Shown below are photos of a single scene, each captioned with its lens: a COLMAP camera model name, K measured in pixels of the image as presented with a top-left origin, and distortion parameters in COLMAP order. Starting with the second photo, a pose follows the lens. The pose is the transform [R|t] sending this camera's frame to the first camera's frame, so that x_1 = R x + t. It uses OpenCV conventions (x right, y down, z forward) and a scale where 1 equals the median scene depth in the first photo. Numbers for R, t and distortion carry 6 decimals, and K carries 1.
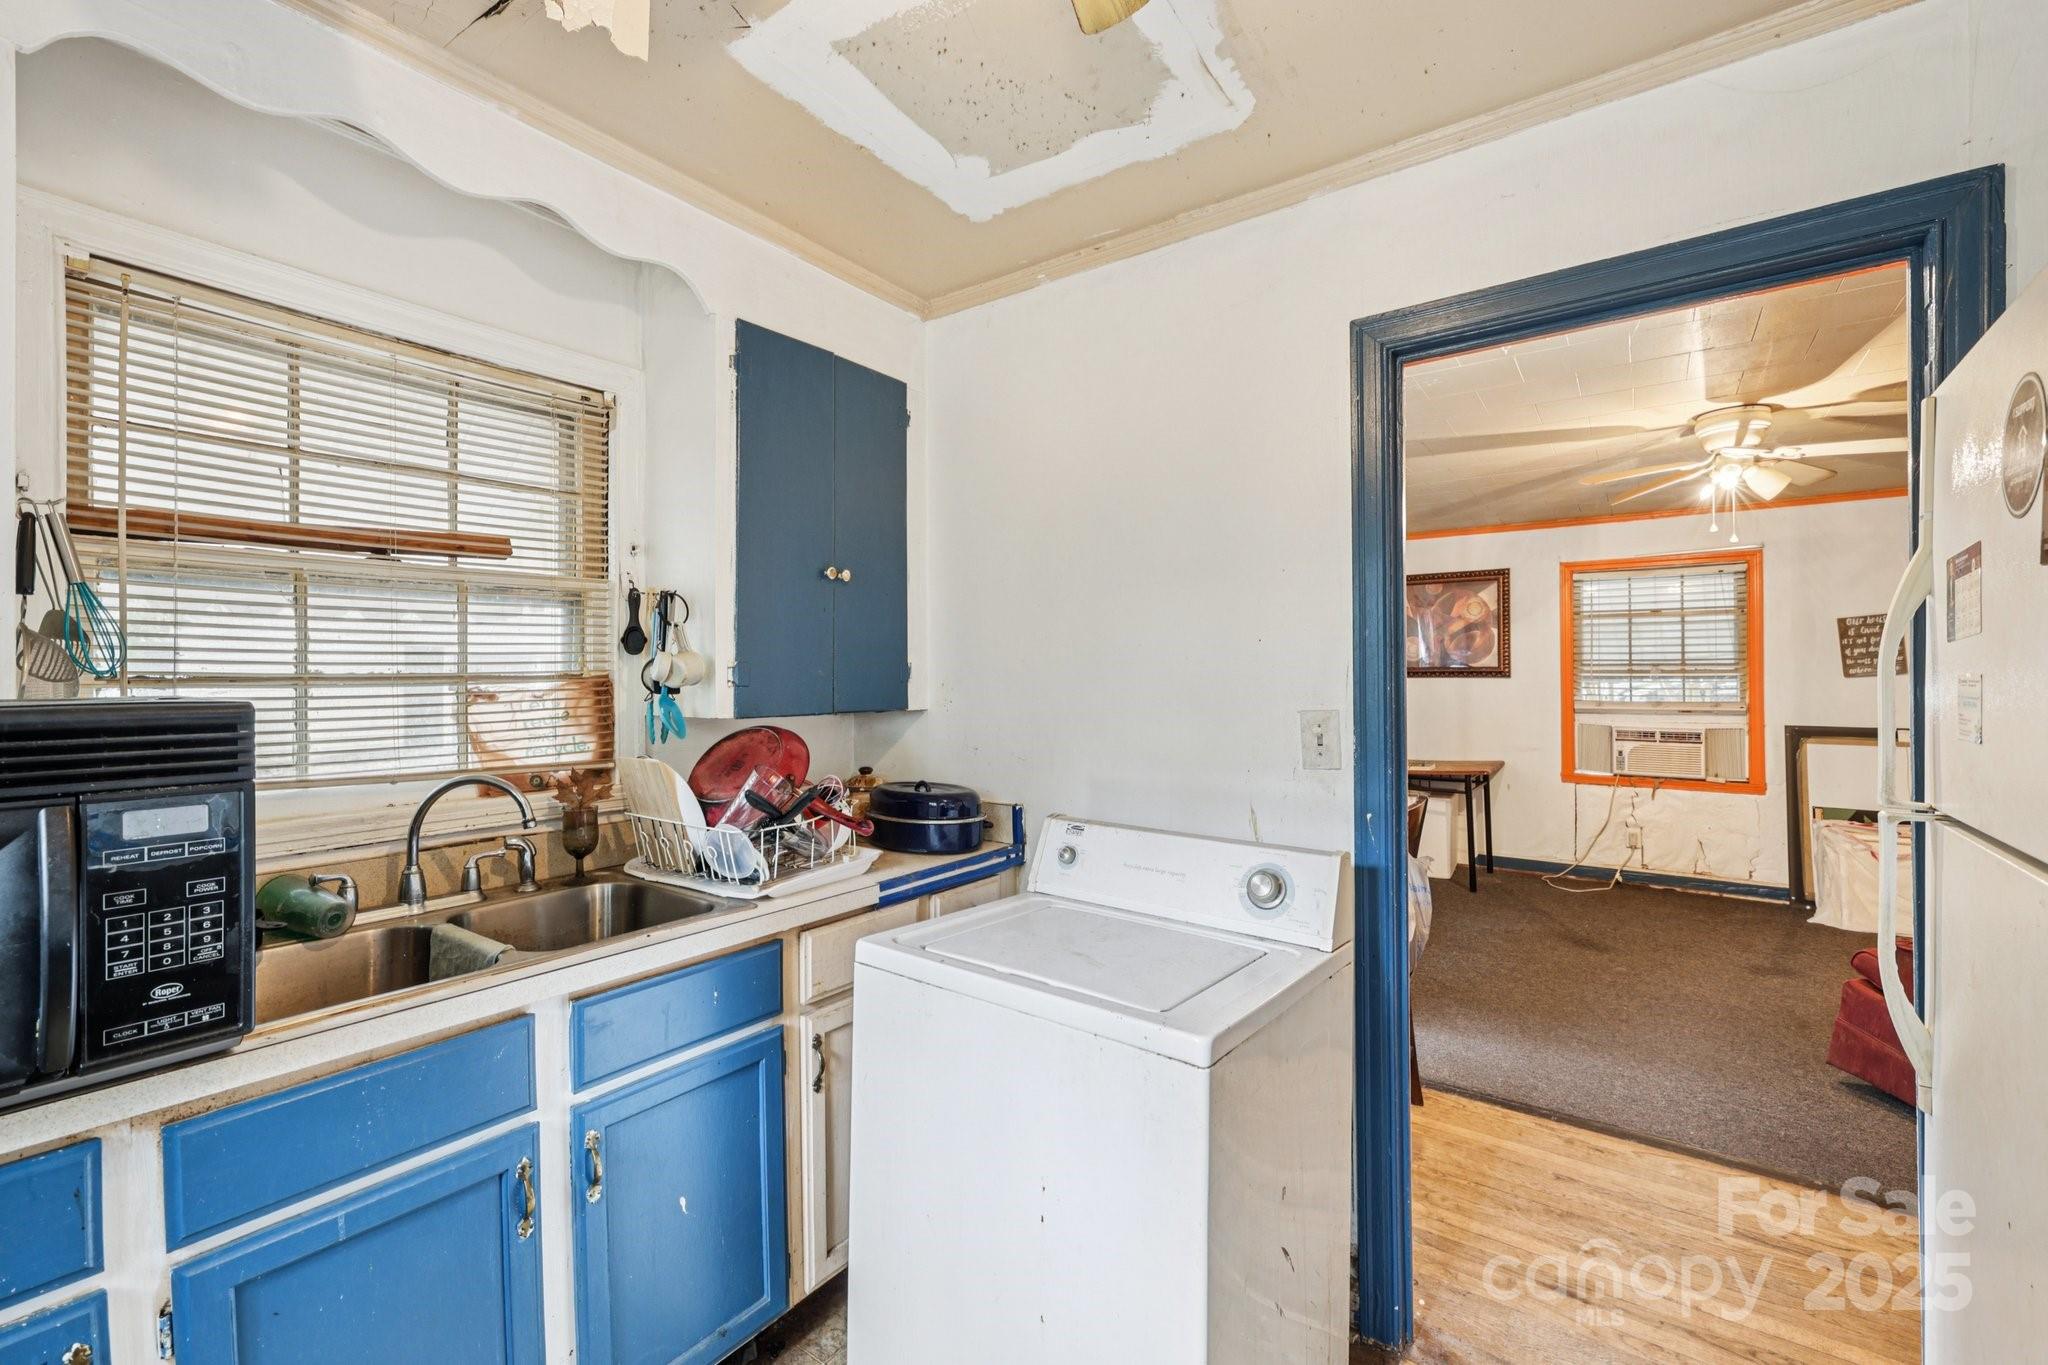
lens RADIAL K [[870.2, 0, 1024.0], [0, 870.2, 682.5], [0, 0, 1]] dist [-0.000350, -0.000093]
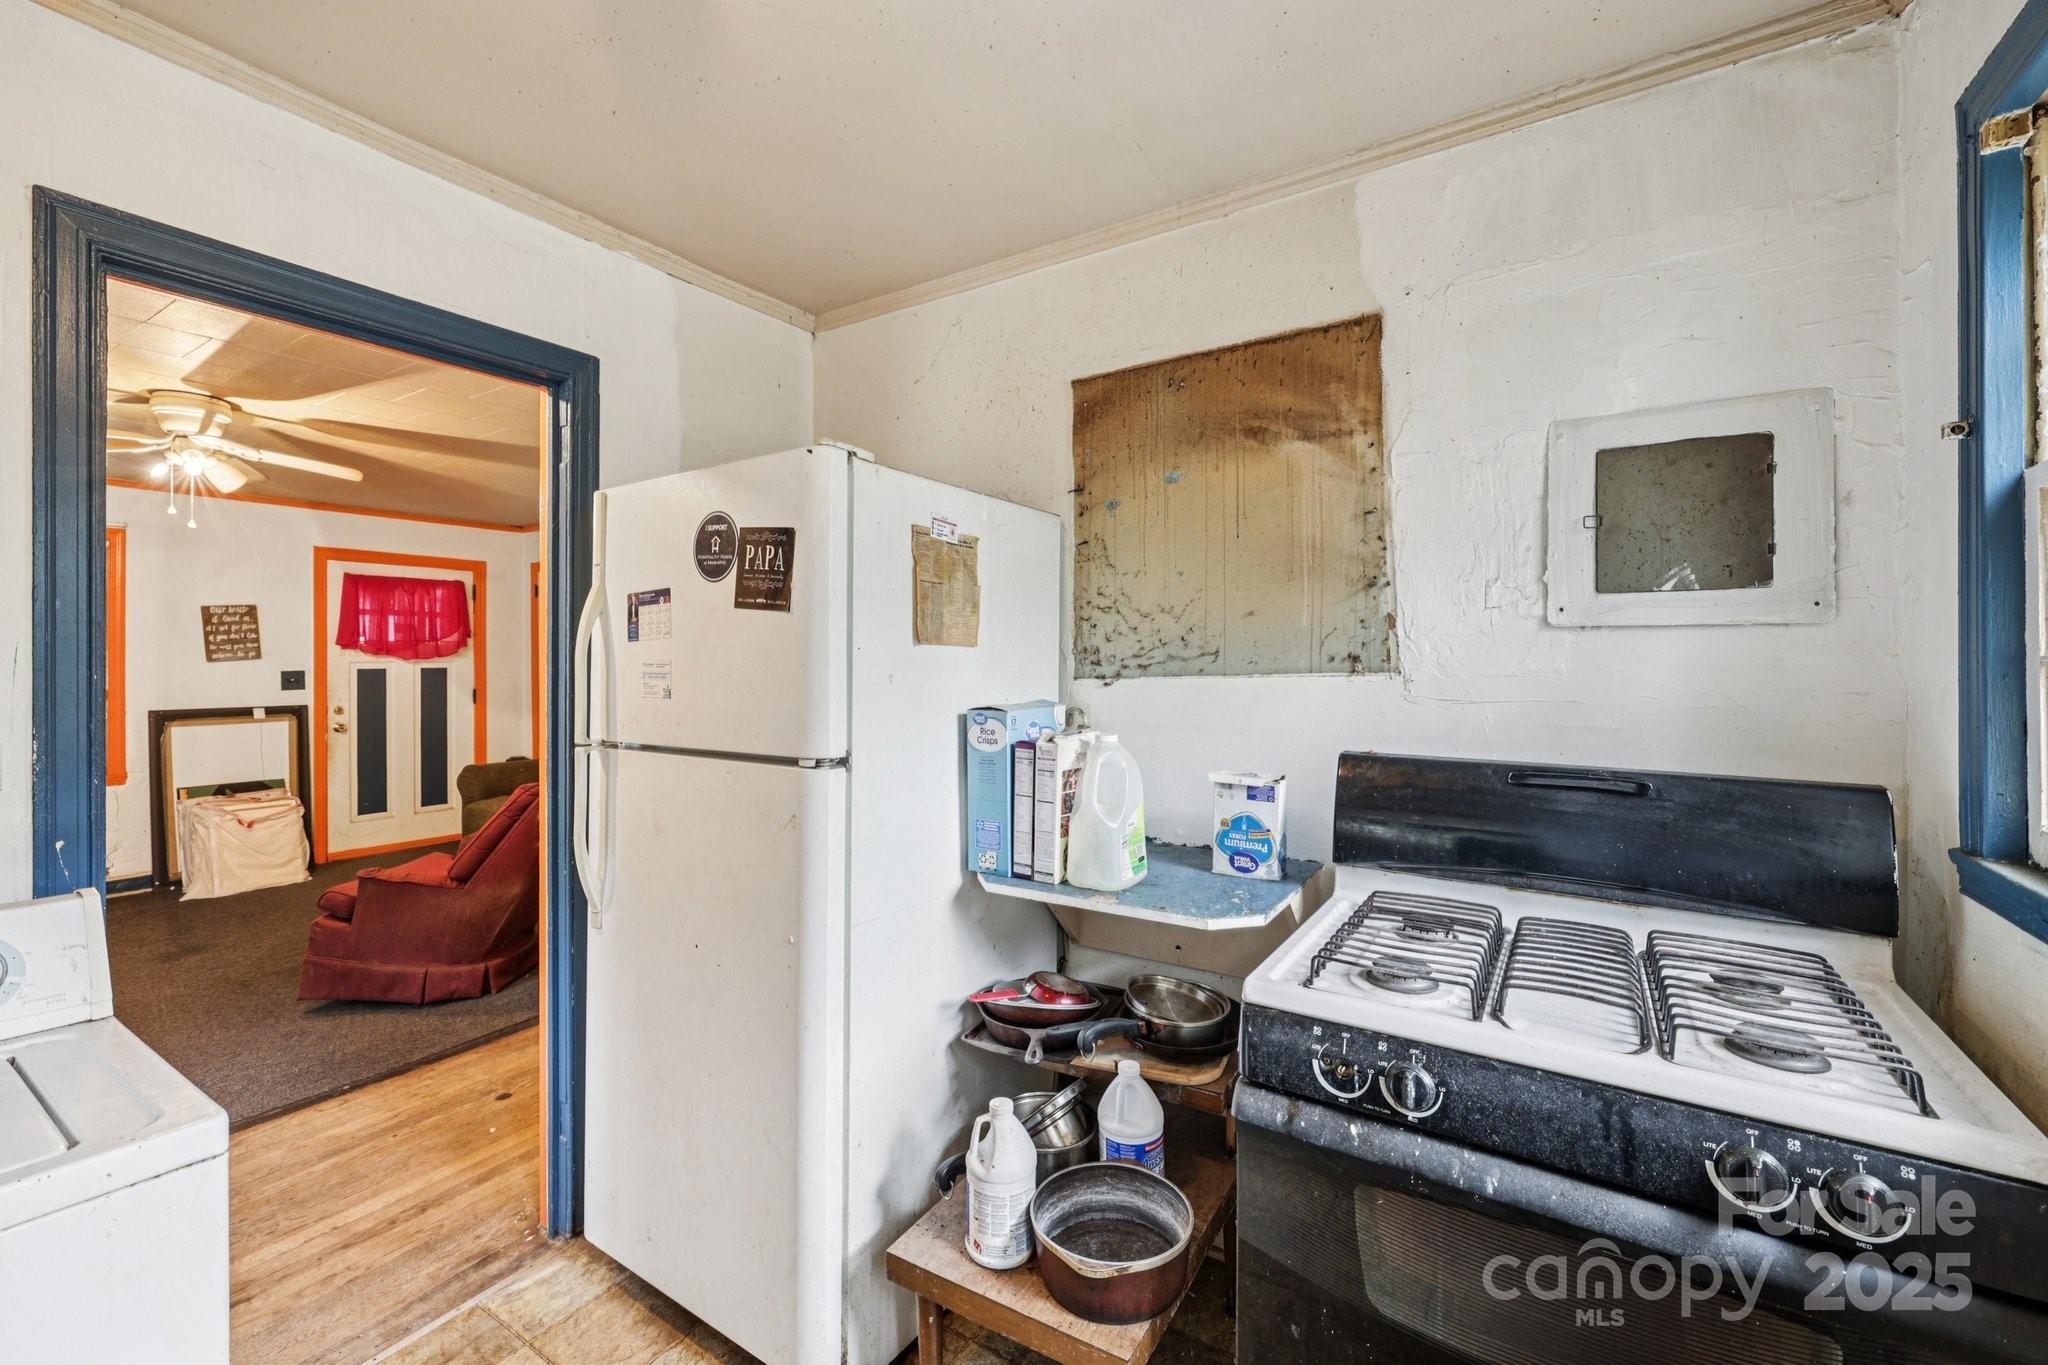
lens RADIAL K [[848.5, 0, 1011.7], [0, 848.5, 658.4], [0, 0, 1]] dist [0.000709, 0.000018]
pose [[-0.059397, 0.001911, 0.998233, -0.157383], [0.007857, 0.999968, -0.001447, -0.000907], [-0.998204, 0.007757, -0.059410, 0.083034]]
